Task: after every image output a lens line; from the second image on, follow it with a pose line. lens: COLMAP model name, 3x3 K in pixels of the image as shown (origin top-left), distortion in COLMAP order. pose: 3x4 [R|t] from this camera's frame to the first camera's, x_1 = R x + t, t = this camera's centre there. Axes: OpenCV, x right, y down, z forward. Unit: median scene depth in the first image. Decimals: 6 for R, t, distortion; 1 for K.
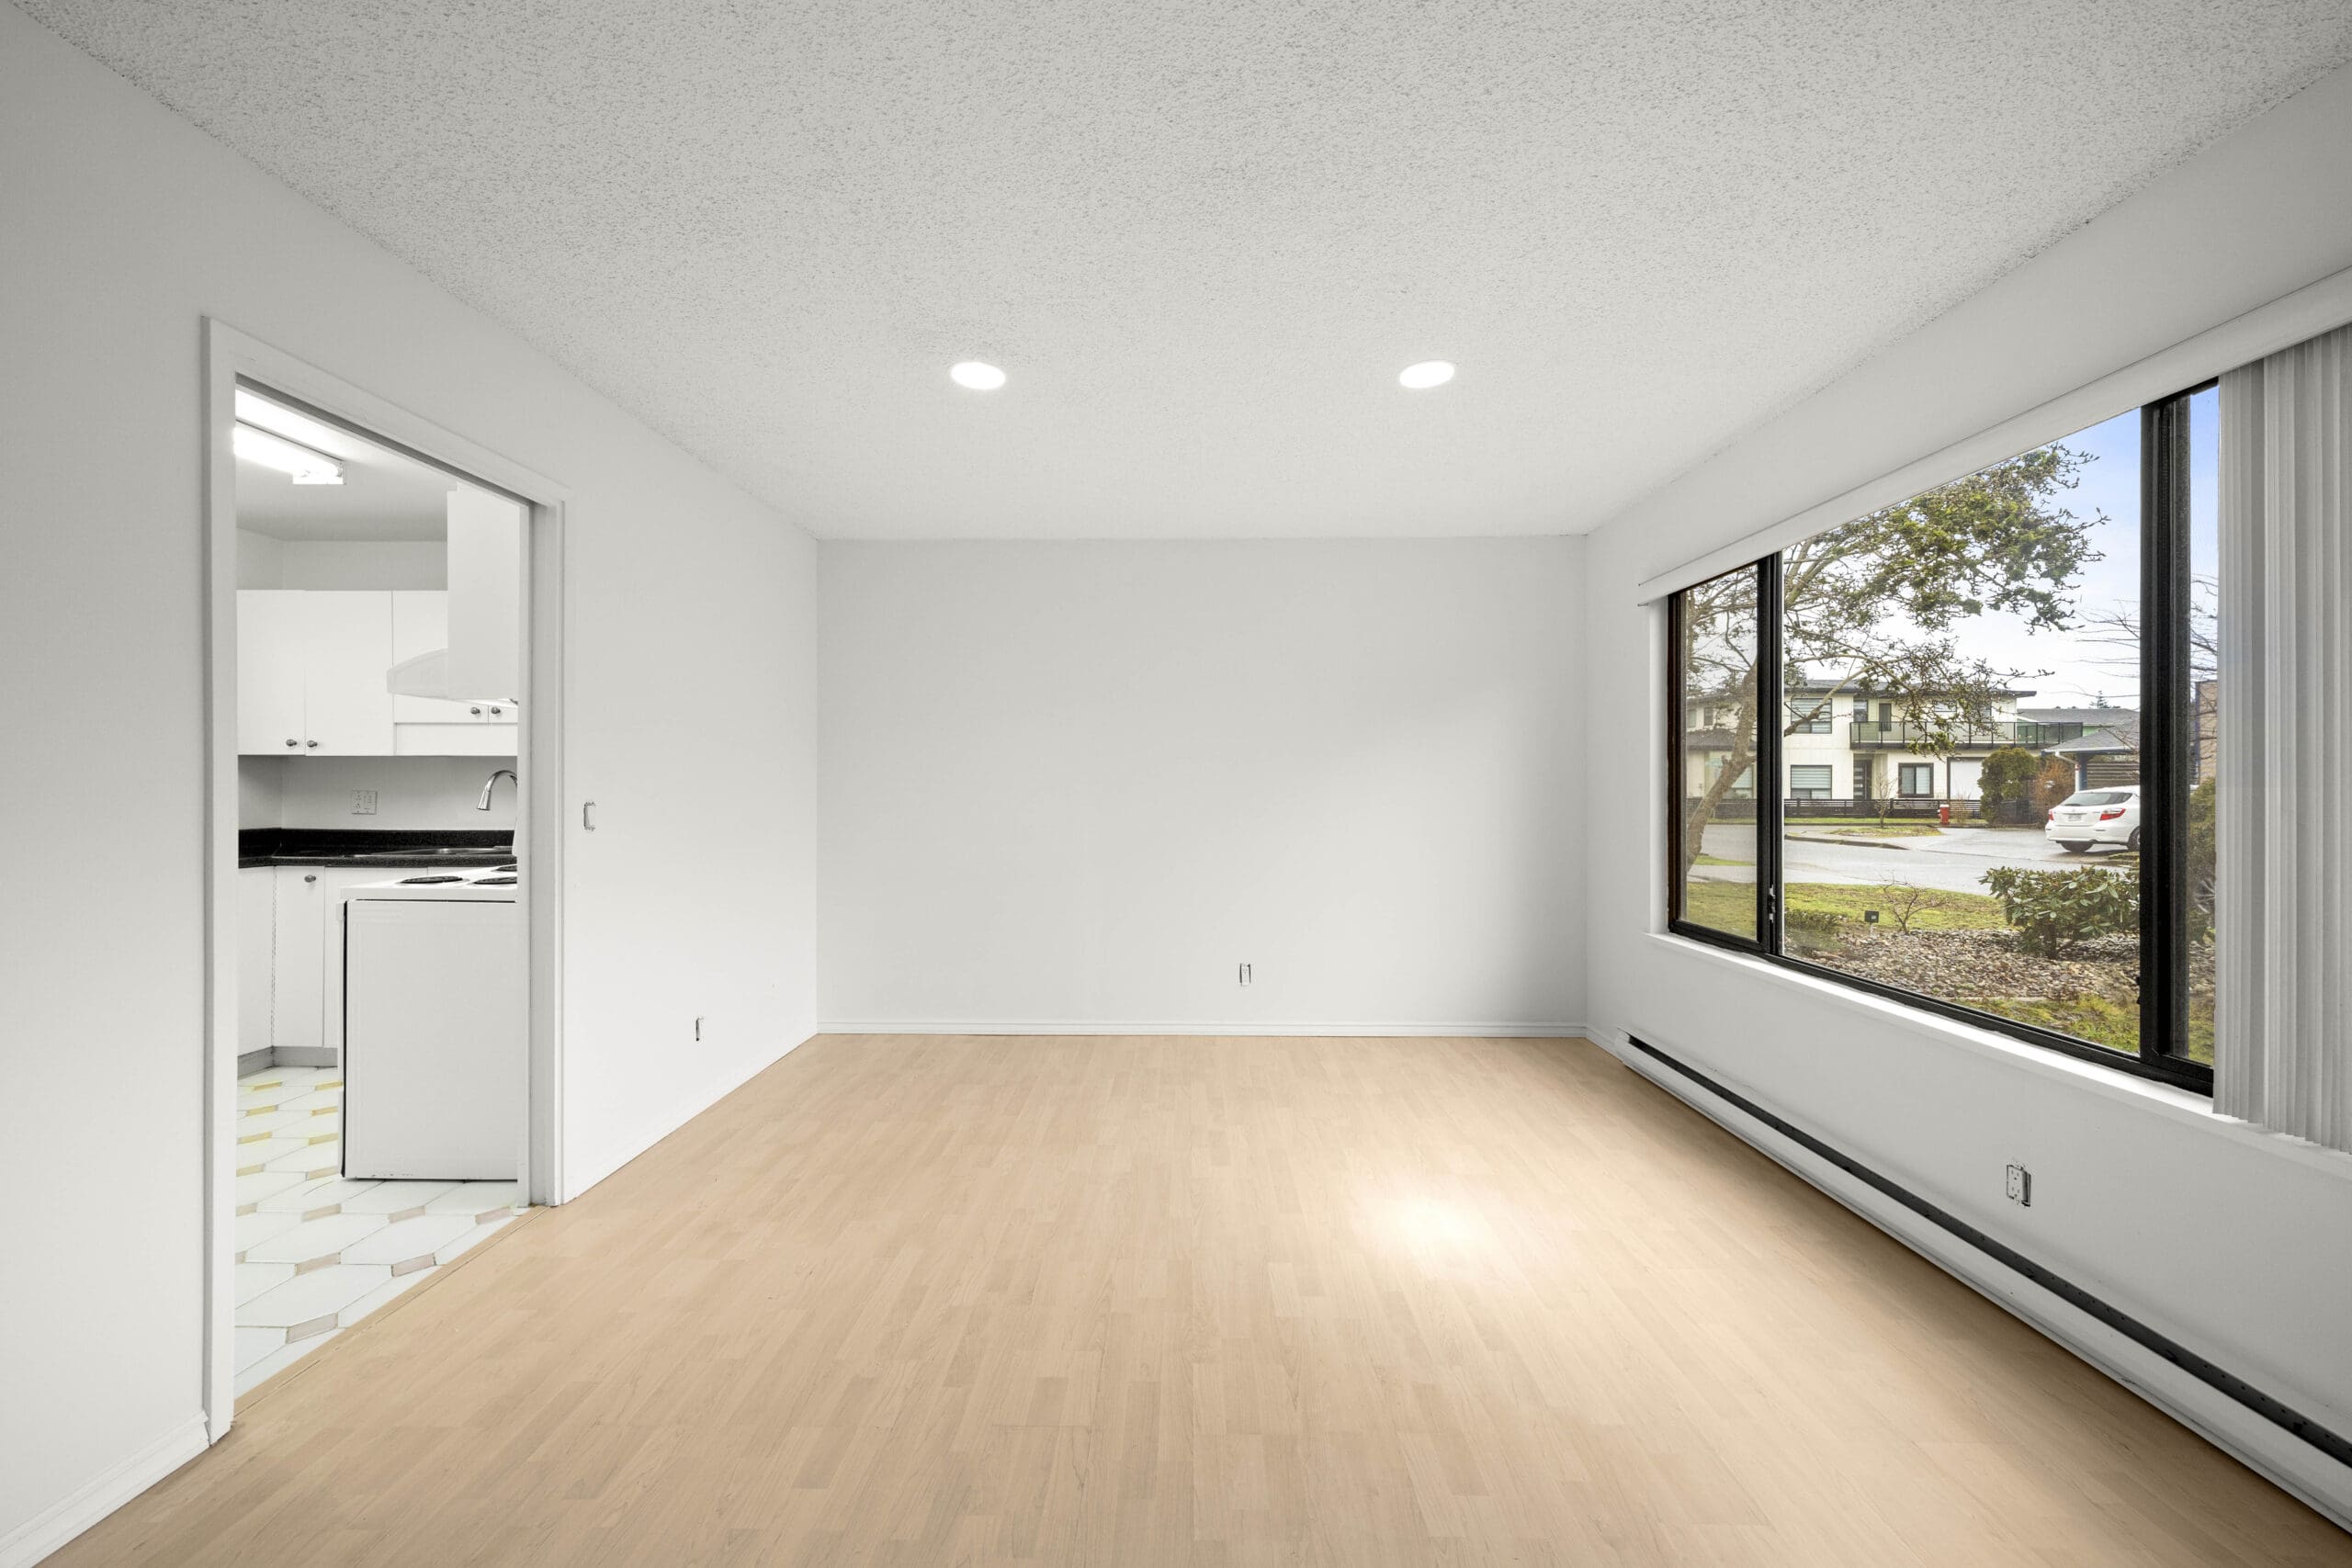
lens RADIAL K [[856.0, 0, 1167.9], [0, 856.0, 784.1], [0, 0, 1]] dist [0.002996, 0.000348]
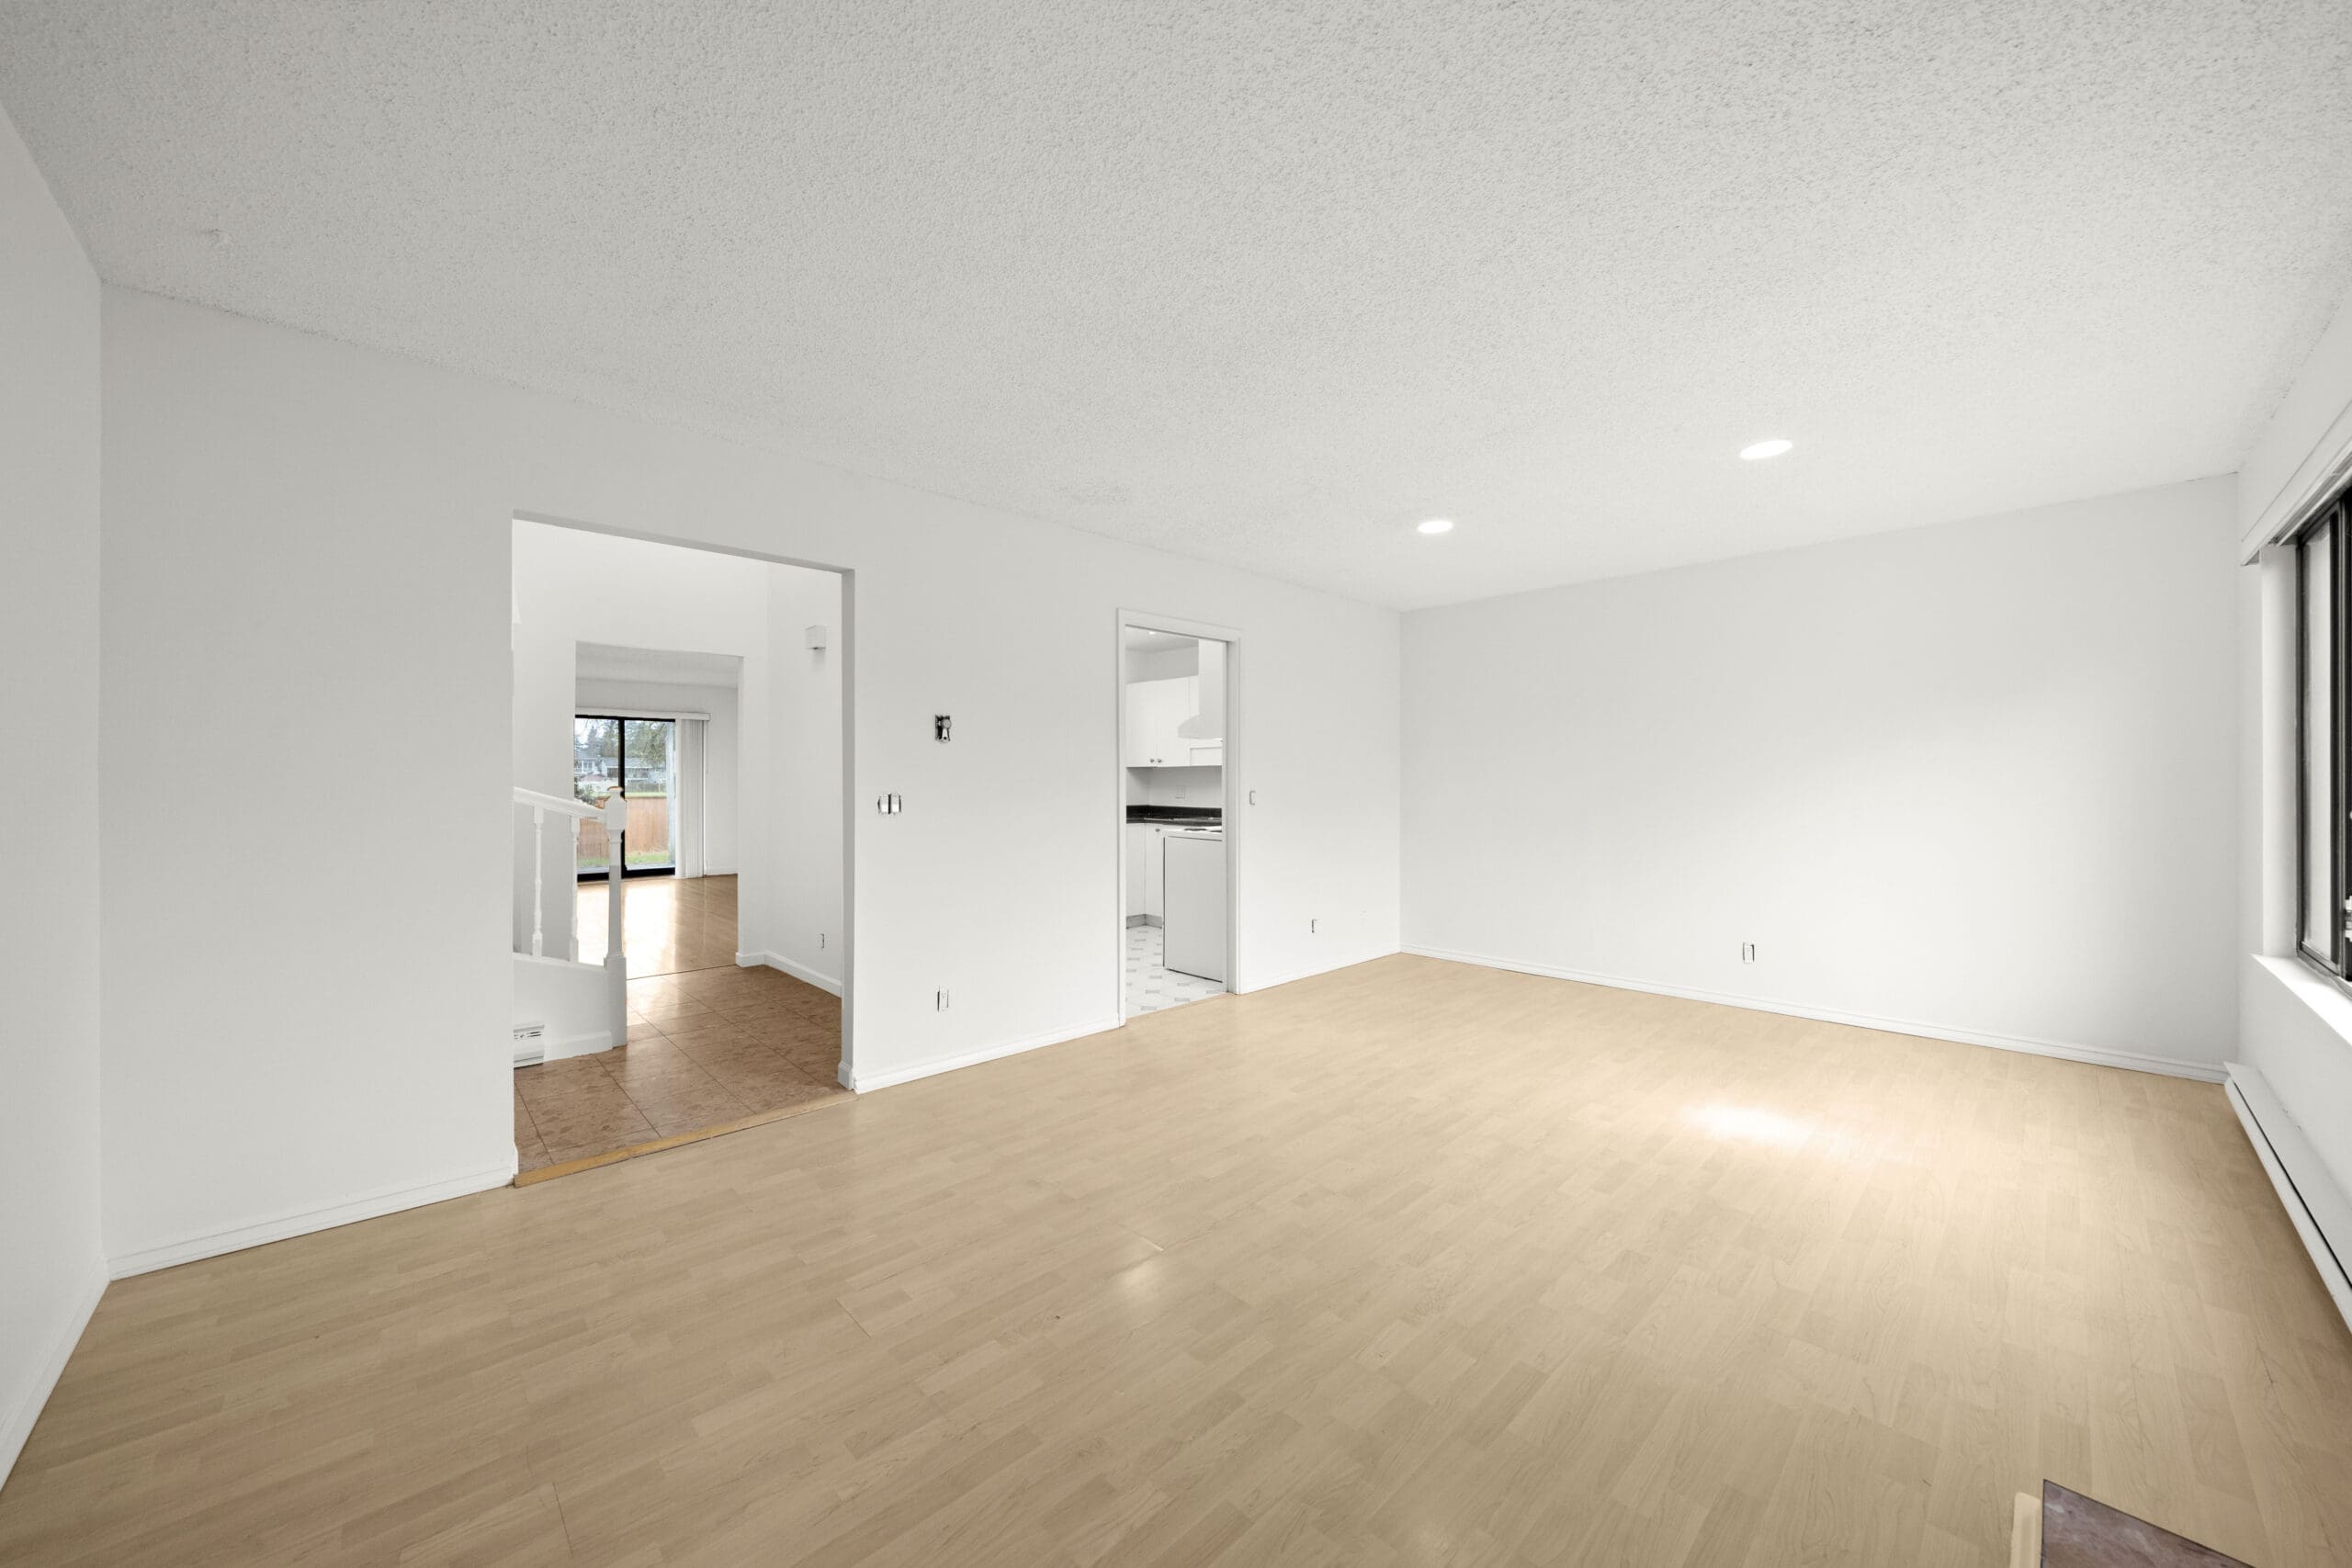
lens RADIAL K [[856.0, 0, 1167.9], [0, 856.0, 784.1], [0, 0, 1]] dist [0.002996, 0.000348]
pose [[0.699306, -0.000394, -0.714822, 0.590578], [0.001050, 0.999999, 0.000476, 0.006320], [0.714822, -0.001083, 0.699306, -0.496502]]
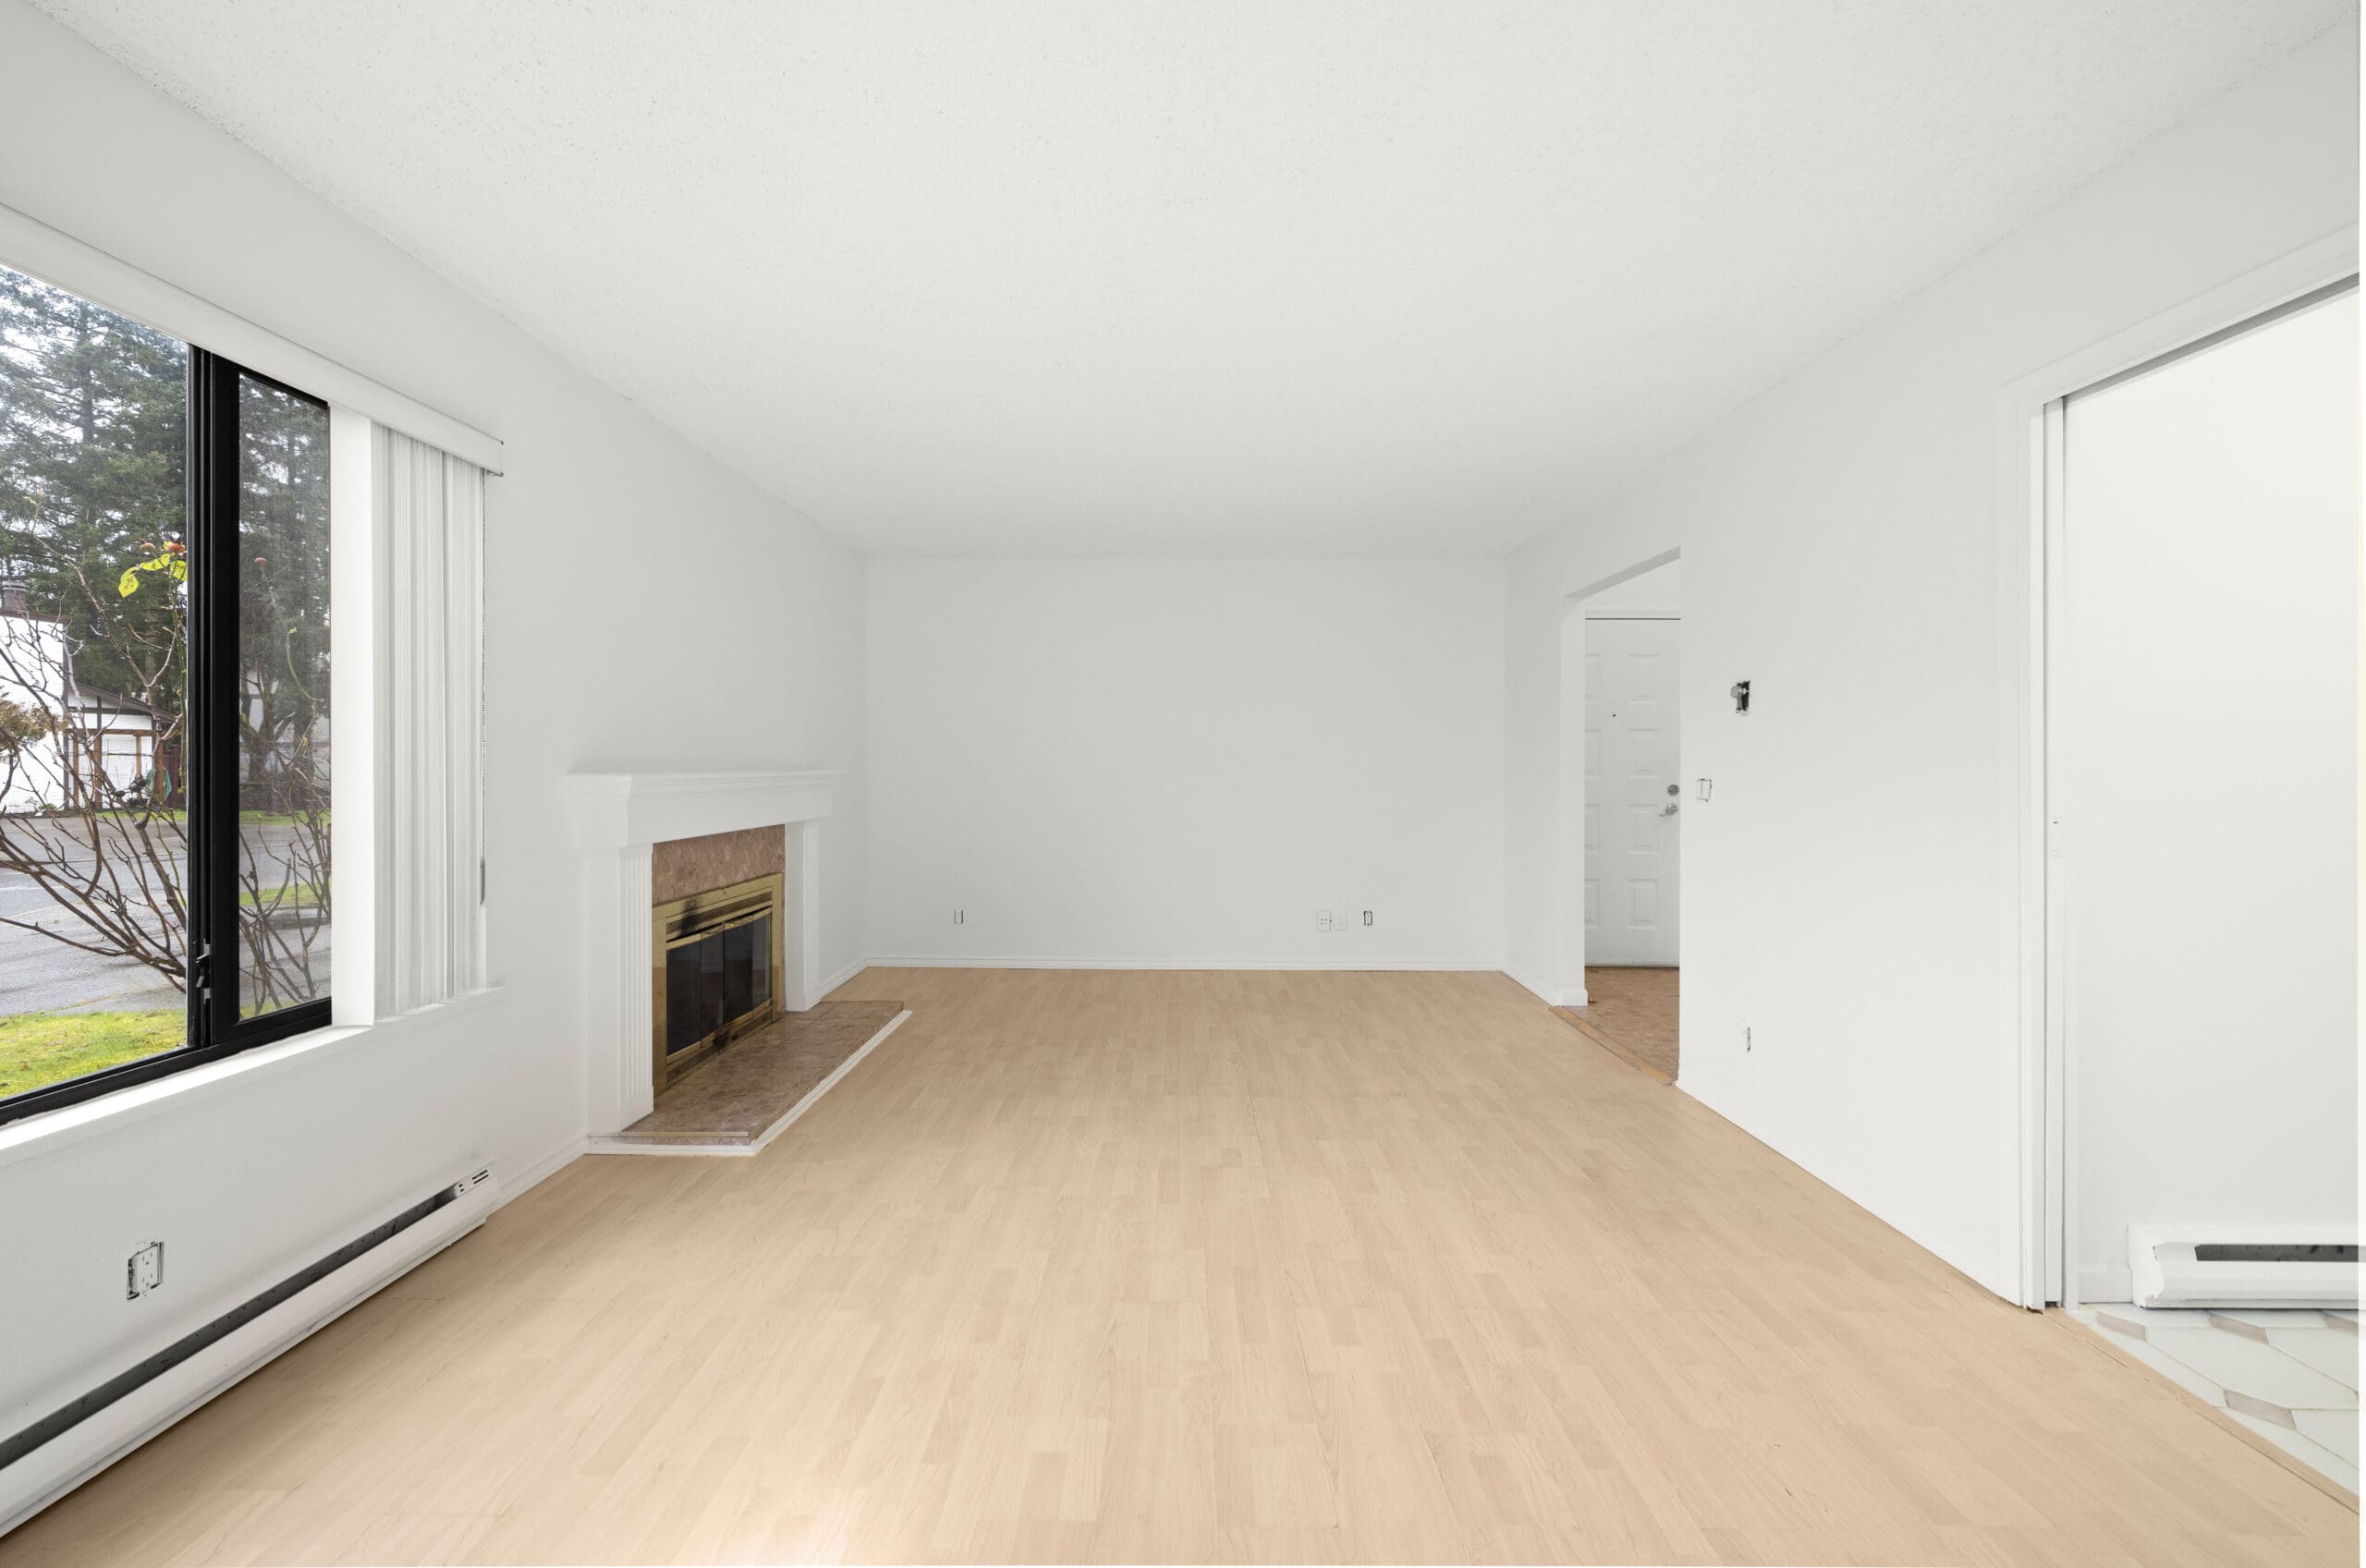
lens RADIAL K [[861.1, 0, 1174.8], [0, 861.1, 784.1], [0, 0, 1]] dist [0.002996, 0.000348]
pose [[-0.999862, -0.004691, -0.015909, 0.063793], [-0.005059, 0.999719, 0.023157, 0.005918], [0.015796, 0.023235, -0.999605, 1.438615]]
